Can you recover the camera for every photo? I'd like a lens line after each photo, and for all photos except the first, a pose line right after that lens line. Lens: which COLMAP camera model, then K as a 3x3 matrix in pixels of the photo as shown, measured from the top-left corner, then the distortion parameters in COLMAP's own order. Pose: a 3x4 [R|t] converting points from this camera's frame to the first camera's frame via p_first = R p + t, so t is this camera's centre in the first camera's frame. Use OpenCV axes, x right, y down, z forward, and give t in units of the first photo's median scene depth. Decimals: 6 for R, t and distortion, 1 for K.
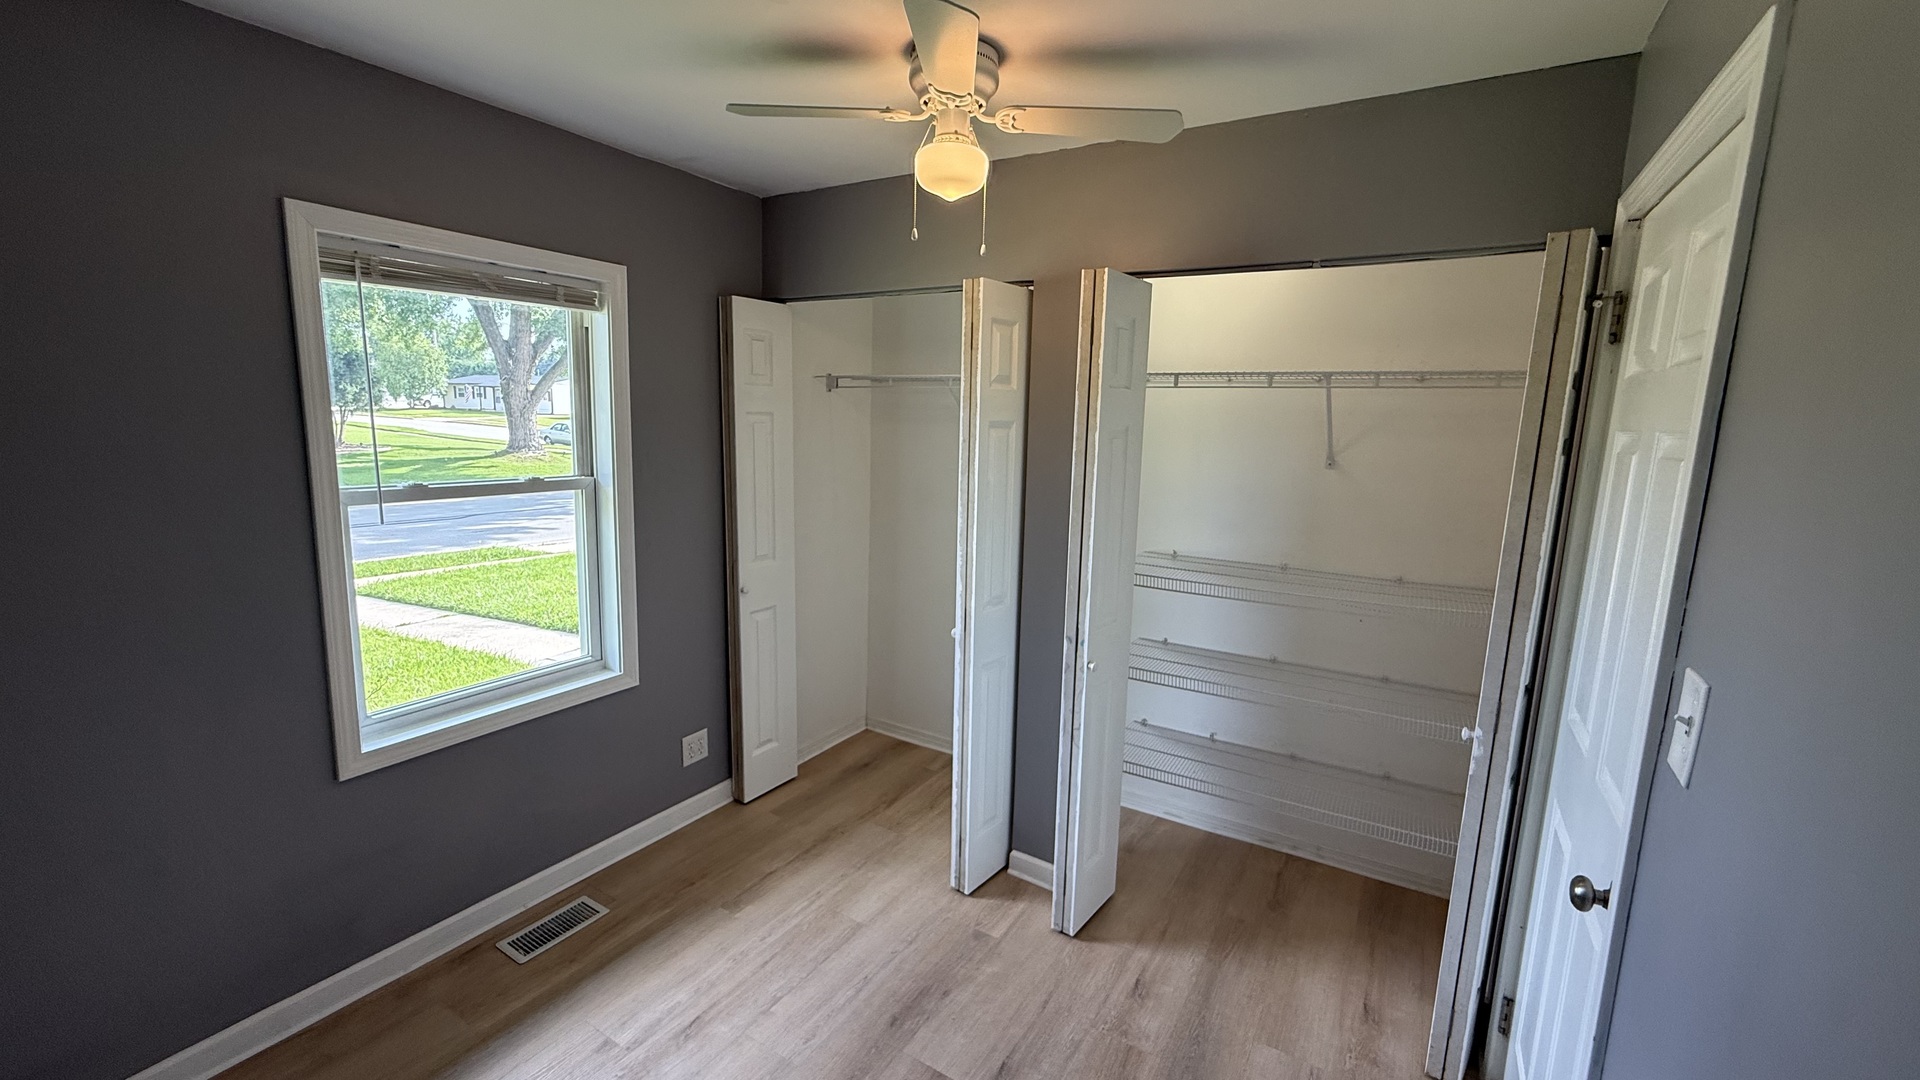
lens RADIAL K [[765.7, 0, 954.2], [0, 765.7, 534.8], [0, 0, 1]] dist [-0.000009, 0.000482]
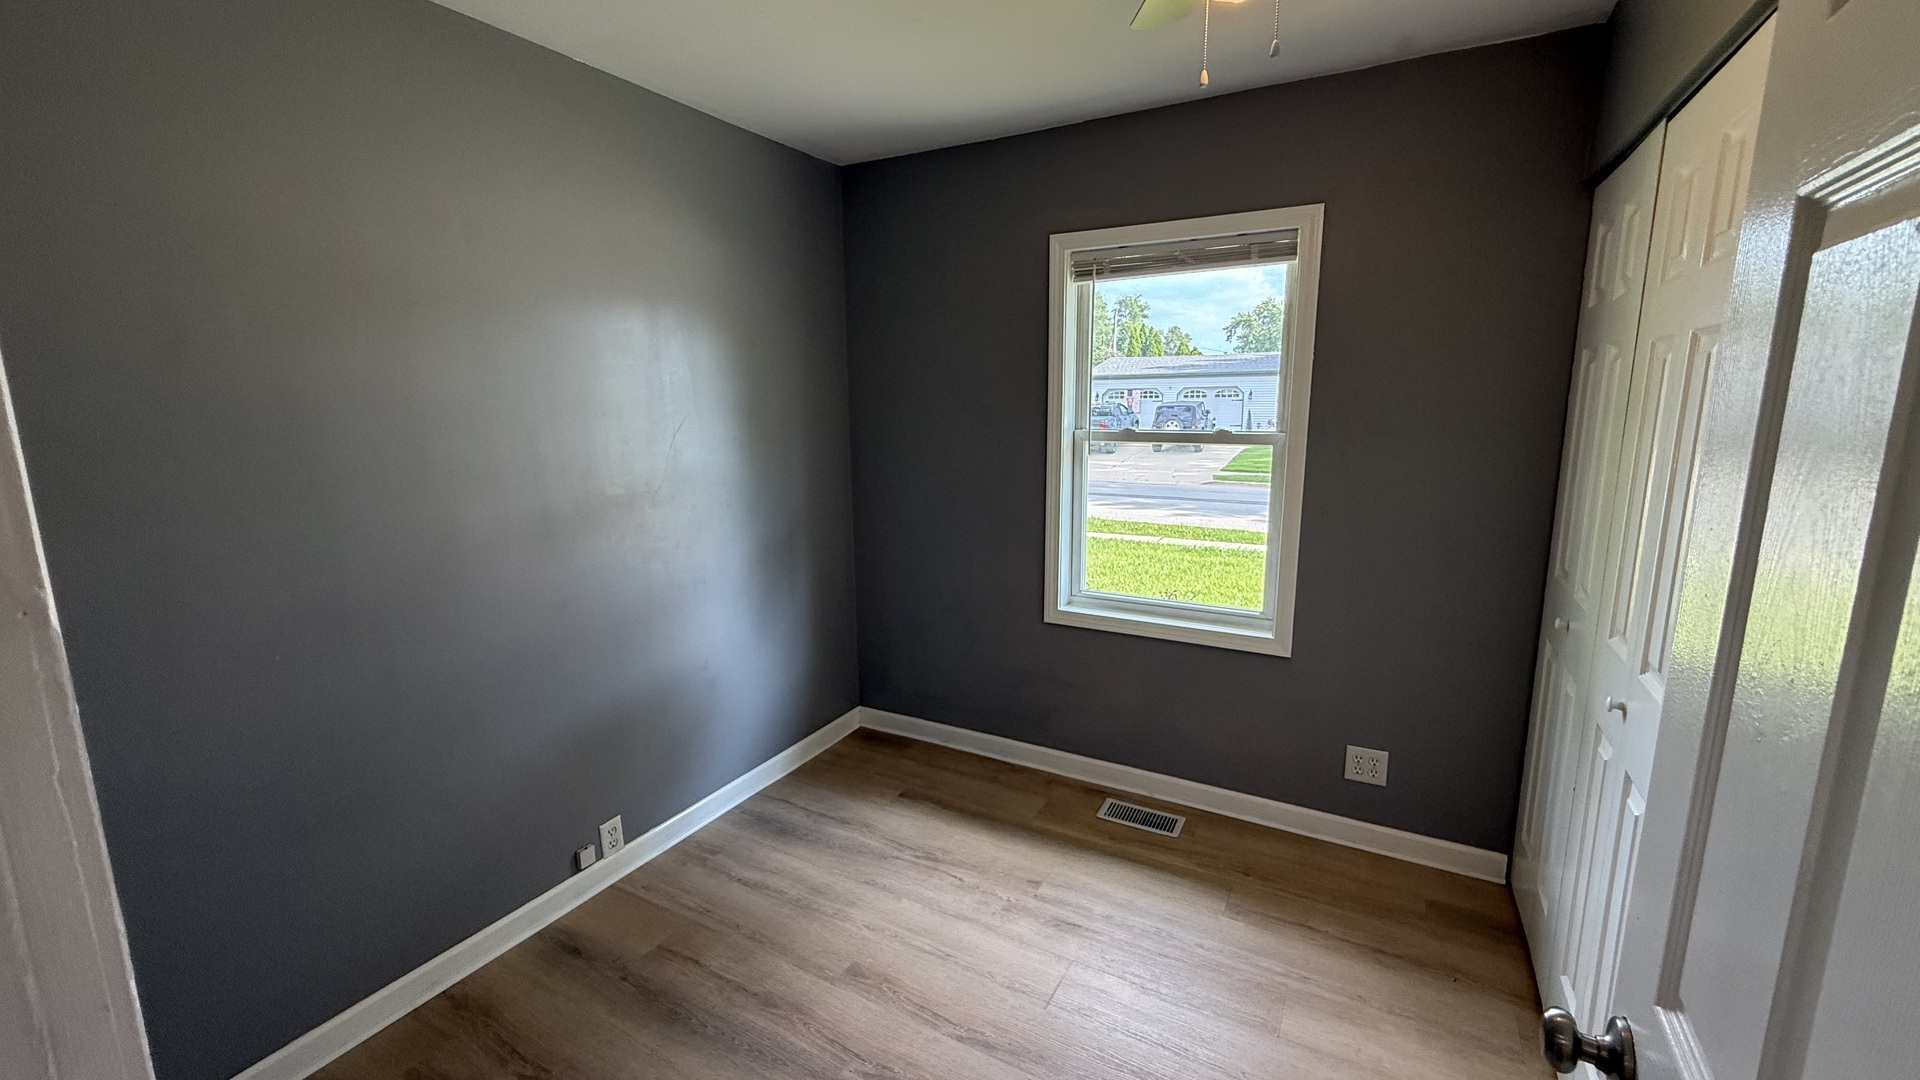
lens RADIAL K [[765.7, 0, 954.2], [0, 765.7, 534.8], [0, 0, 1]] dist [-0.000009, 0.000482]
pose [[0.044276, 0.150396, -0.987634, 0.537315], [-0.147958, 0.978688, 0.142401, -0.027736], [0.988002, 0.139823, 0.065584, 0.575656]]
